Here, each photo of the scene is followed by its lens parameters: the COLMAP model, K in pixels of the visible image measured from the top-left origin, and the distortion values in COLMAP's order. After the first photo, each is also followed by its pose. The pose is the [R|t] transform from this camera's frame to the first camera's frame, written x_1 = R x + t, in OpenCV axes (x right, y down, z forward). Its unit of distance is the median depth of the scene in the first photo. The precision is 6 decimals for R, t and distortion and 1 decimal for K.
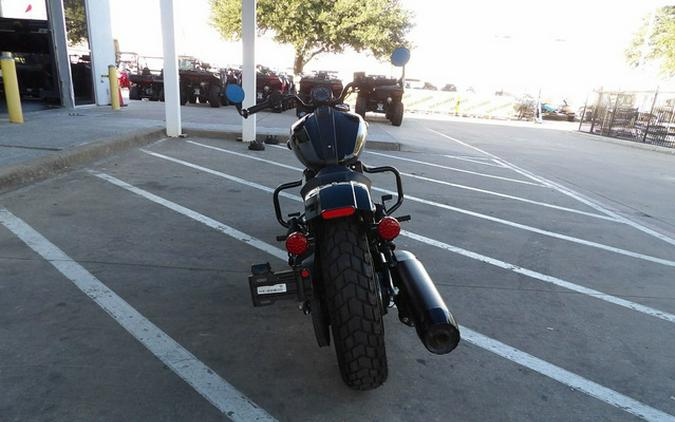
lens RADIAL K [[490.5, 0, 334.3], [0, 490.5, 243.6], [0, 0, 1]] dist [-0.029658, 0.054620]
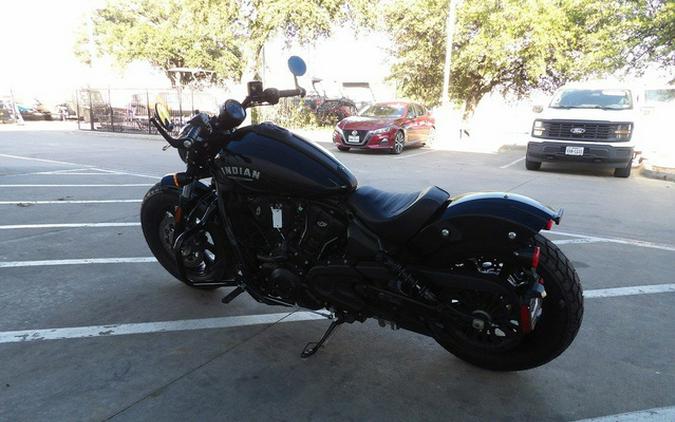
lens RADIAL K [[488.1, 0, 333.3], [0, 488.1, 246.1], [0, 0, 1]] dist [-0.026646, 0.046569]
pose [[0.524069, -0.285766, 0.802303, -0.122203], [0.274489, 0.948435, 0.158517, -0.032846], [-0.806230, 0.137149, 0.575485, 0.082069]]
